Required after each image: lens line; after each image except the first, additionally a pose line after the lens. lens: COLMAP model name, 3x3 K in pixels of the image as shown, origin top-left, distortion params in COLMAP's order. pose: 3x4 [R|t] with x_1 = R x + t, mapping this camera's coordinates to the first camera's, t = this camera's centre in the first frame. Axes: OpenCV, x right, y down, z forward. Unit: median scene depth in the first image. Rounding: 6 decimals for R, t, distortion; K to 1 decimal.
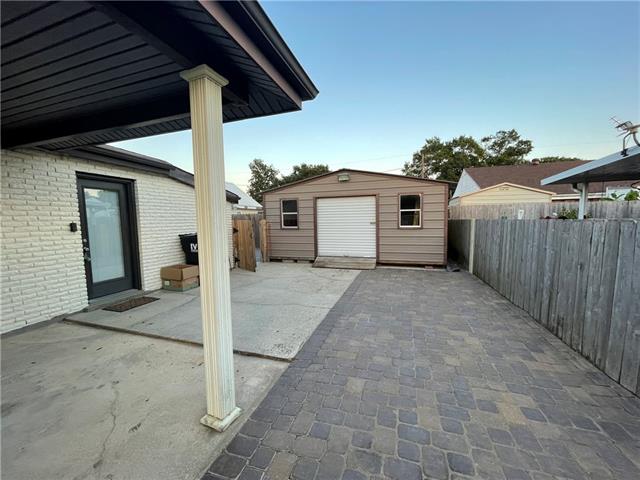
lens RADIAL K [[257.8, 0, 320.0], [0, 257.8, 240.0], [0, 0, 1]] dist [-0.001877, -0.000558]
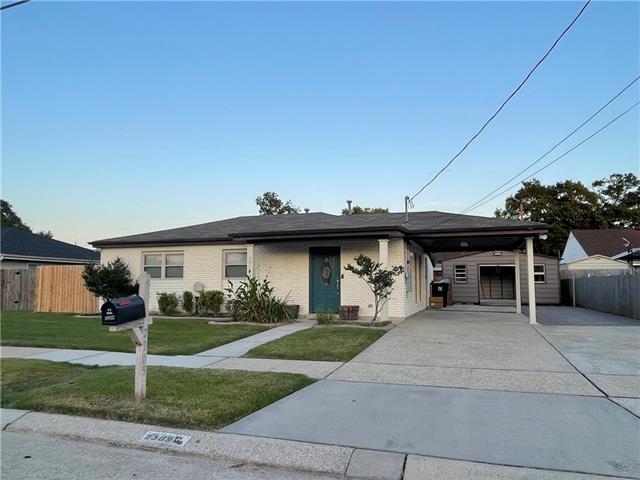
lens RADIAL K [[466.5, 0, 320.0], [0, 466.5, 240.0], [0, 0, 1]] dist [0.002934, -0.044496]
pose [[0.999787, 0.018932, -0.008167, -0.201082], [-0.020063, 0.984601, -0.173662, 0.044368], [0.004753, 0.173789, 0.984771, -0.391315]]
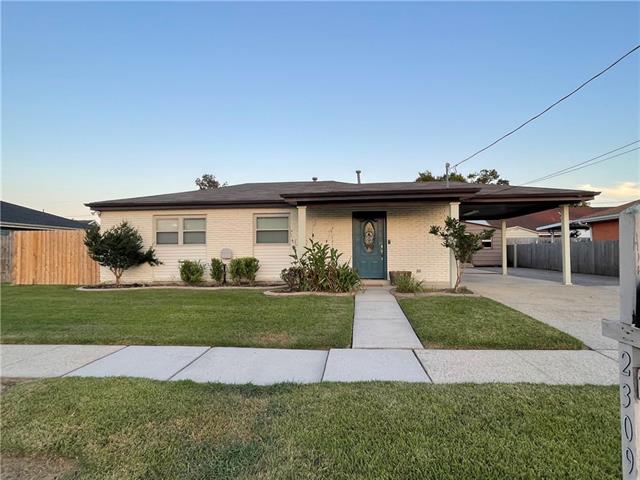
lens RADIAL K [[362.7, 0, 320.0], [0, 362.7, 240.0], [0, 0, 1]] dist [-0.014662, -0.000223]
pose [[0.975939, 0.020048, 0.217120, -0.296227], [0.005339, 0.993268, -0.115714, 0.039436], [-0.217978, 0.114089, 0.969262, -0.287849]]
